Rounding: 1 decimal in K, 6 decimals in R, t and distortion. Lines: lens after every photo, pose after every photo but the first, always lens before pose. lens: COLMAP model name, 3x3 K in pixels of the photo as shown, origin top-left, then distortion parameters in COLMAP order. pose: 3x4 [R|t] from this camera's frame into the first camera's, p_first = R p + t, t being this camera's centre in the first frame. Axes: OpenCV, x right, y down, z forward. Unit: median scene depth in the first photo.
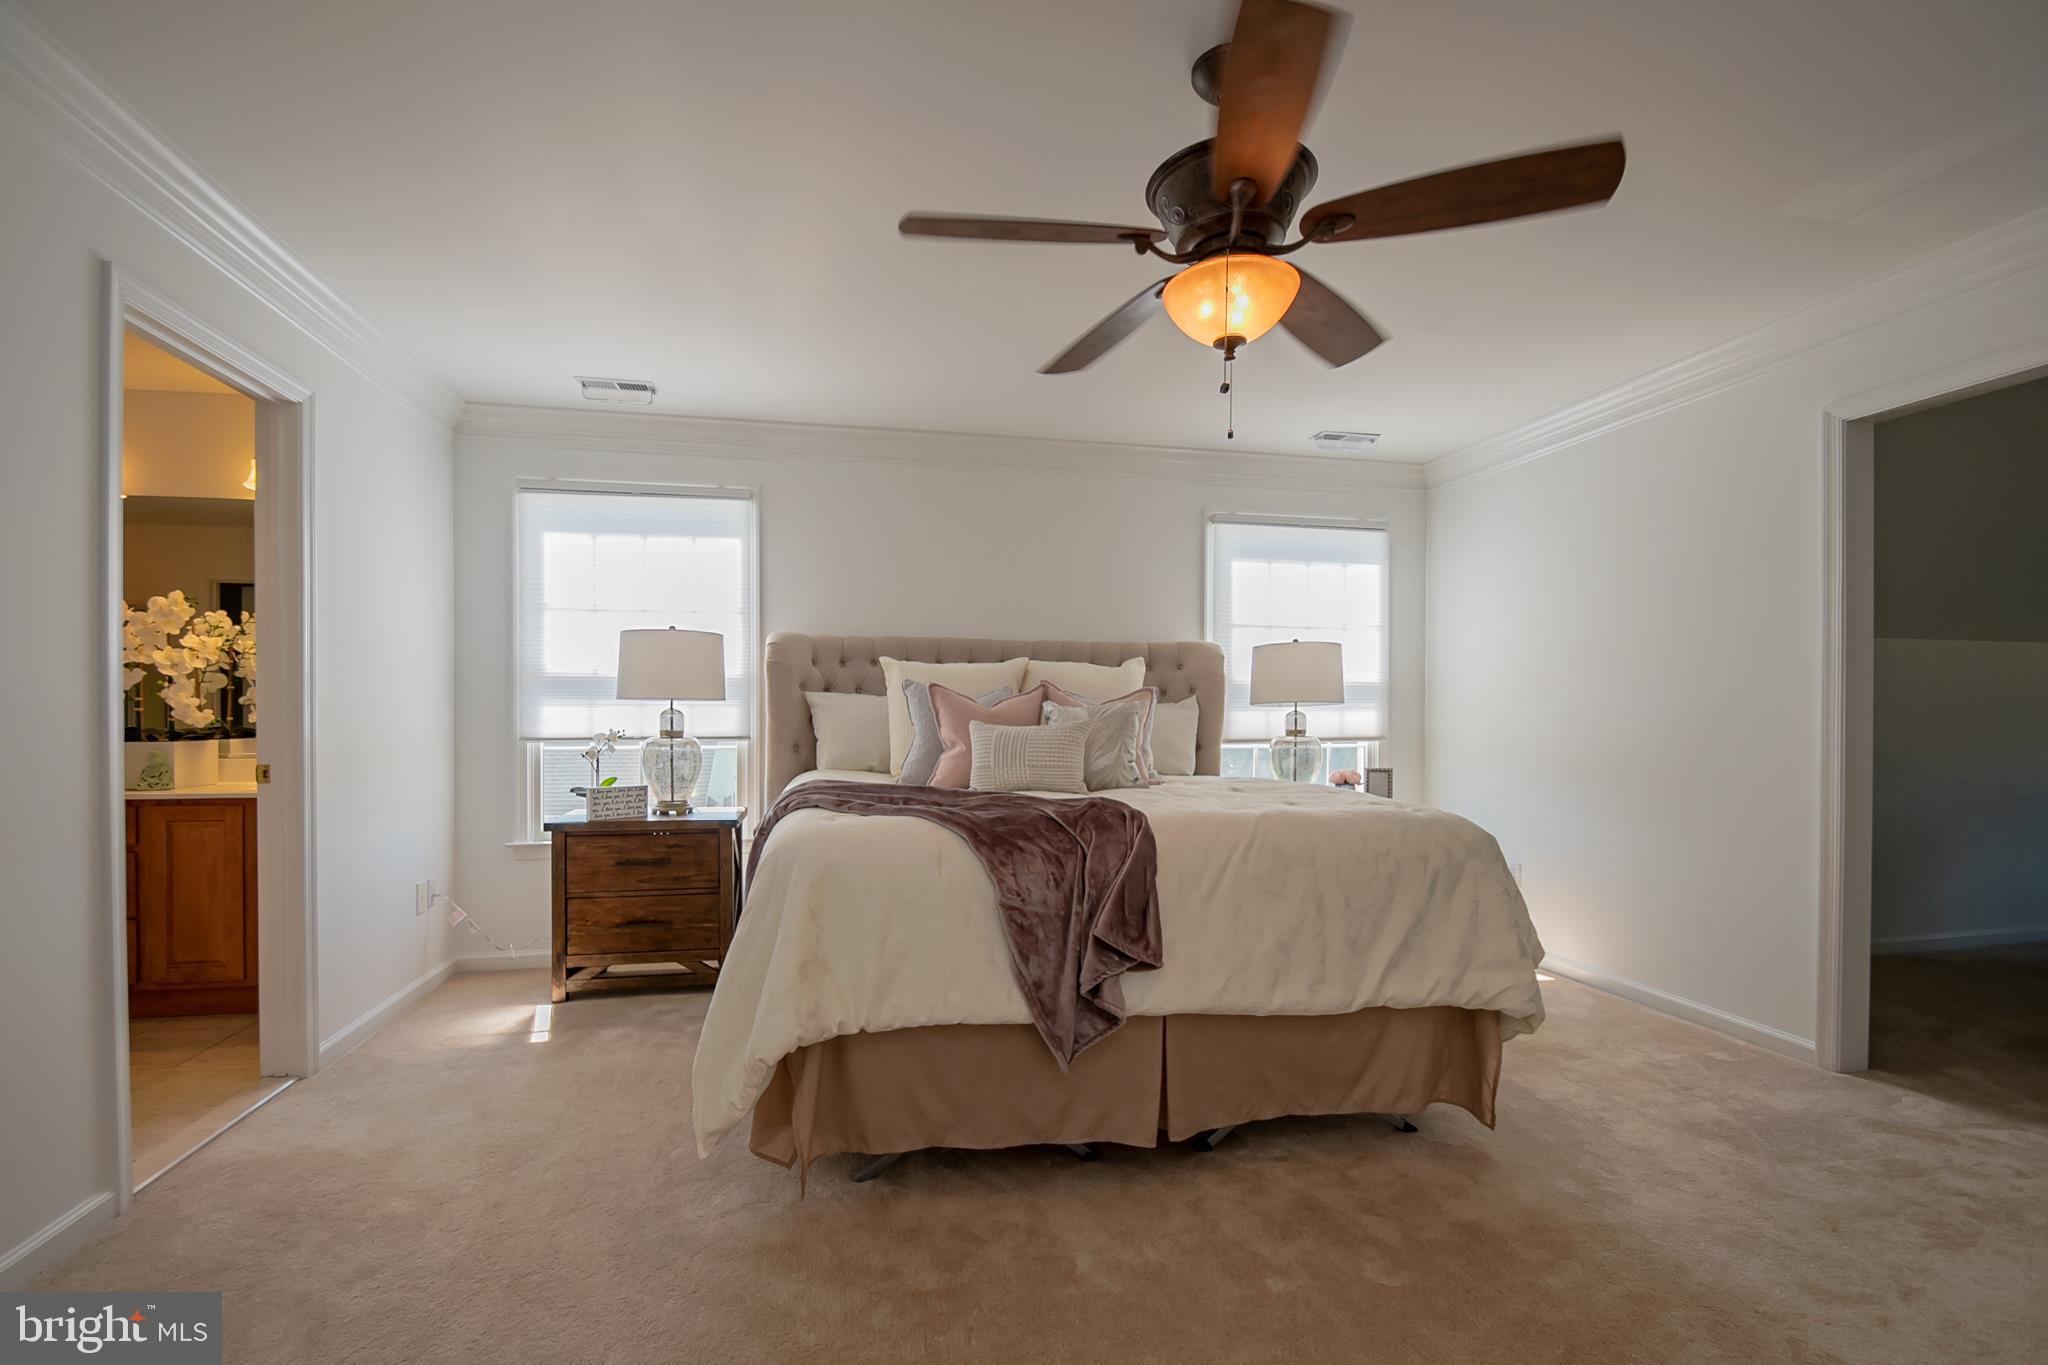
lens RADIAL K [[901.5, 0, 999.3], [0, 901.5, 720.5], [0, 0, 1]] dist [0.011536, -0.015574]
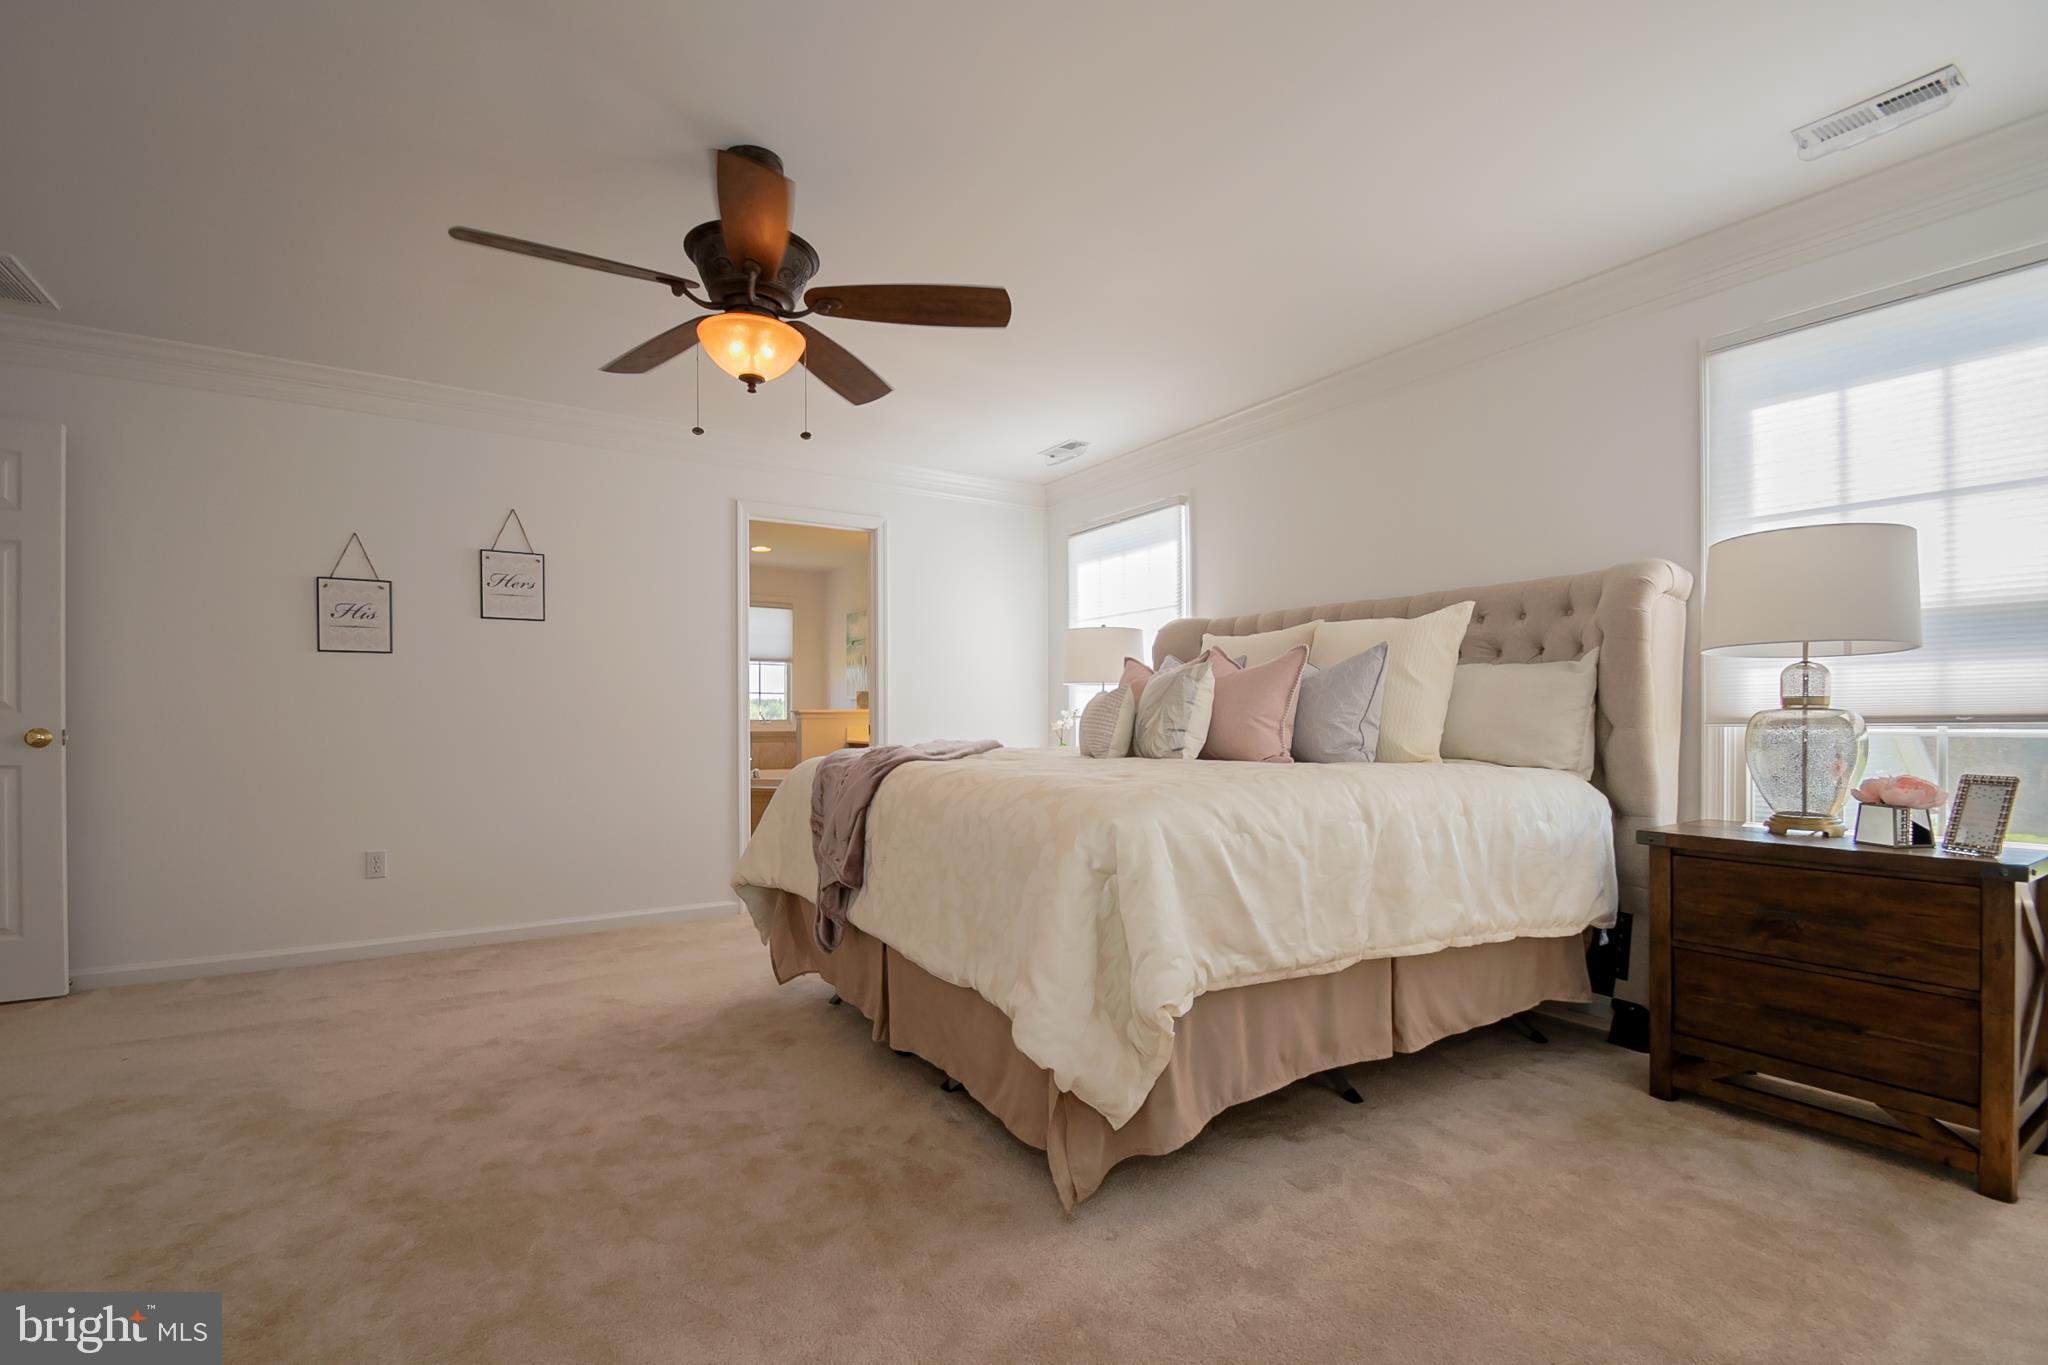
lens RADIAL K [[901.5, 0, 999.3], [0, 901.5, 720.5], [0, 0, 1]] dist [0.011536, -0.015574]
pose [[0.364560, 0.002012, -0.931178, 0.794026], [0.004947, 0.999979, 0.004097, 0.022459], [0.931167, -0.006101, 0.364542, 0.432123]]
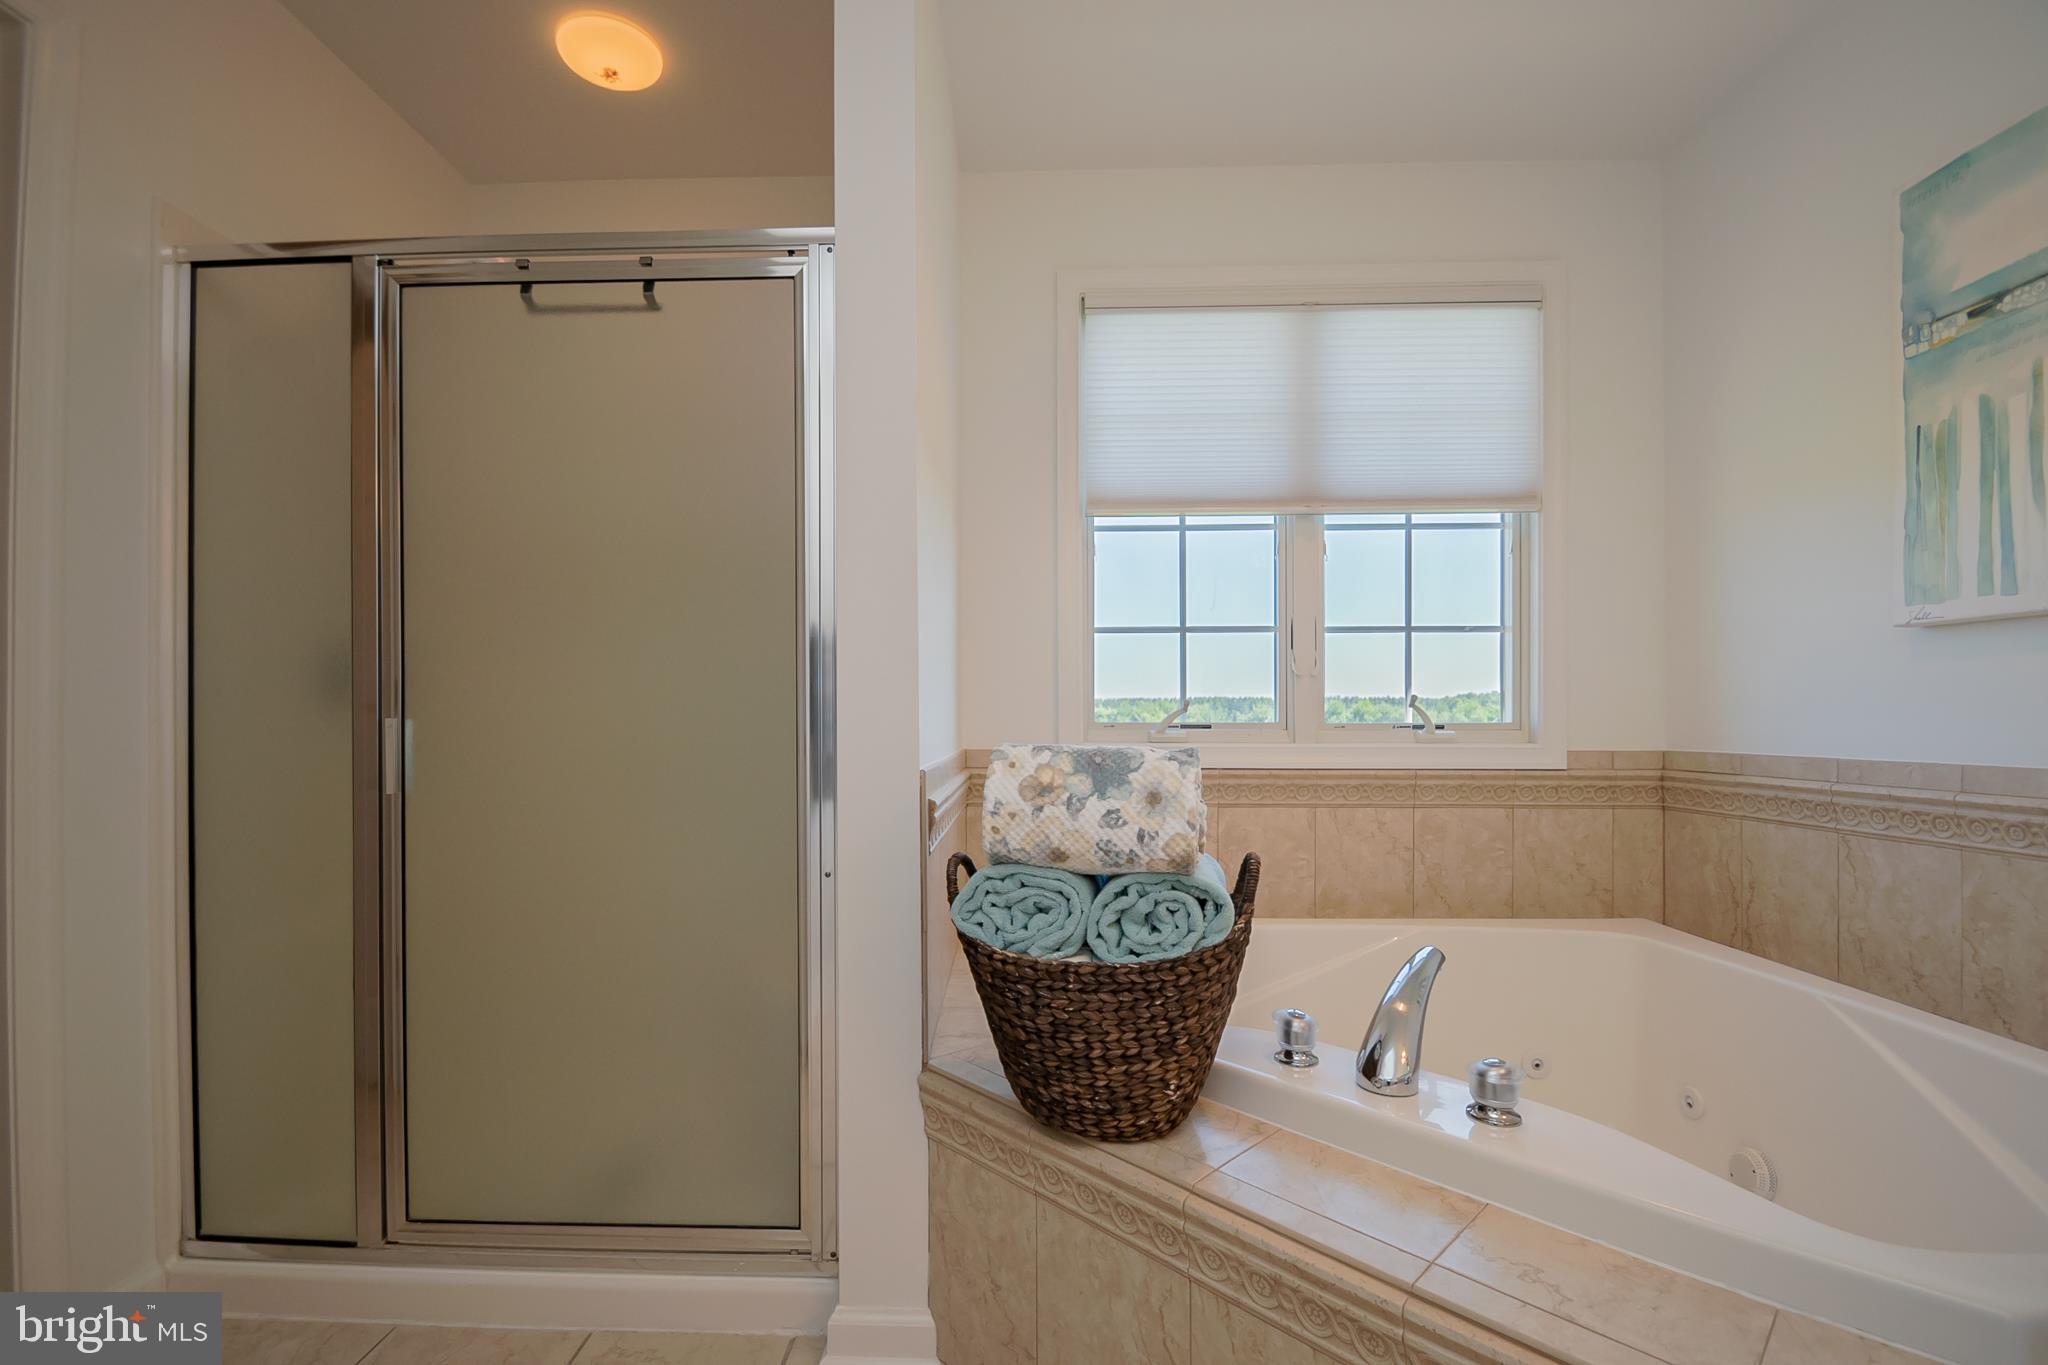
lens RADIAL K [[901.5, 0, 999.3], [0, 901.5, 720.5], [0, 0, 1]] dist [0.011536, -0.015574]
pose [[-0.224753, 0.003367, -0.974410, -0.987027], [-0.003650, 0.999984, 0.004297, 0.024574], [0.974409, 0.004523, -0.224737, 0.573253]]
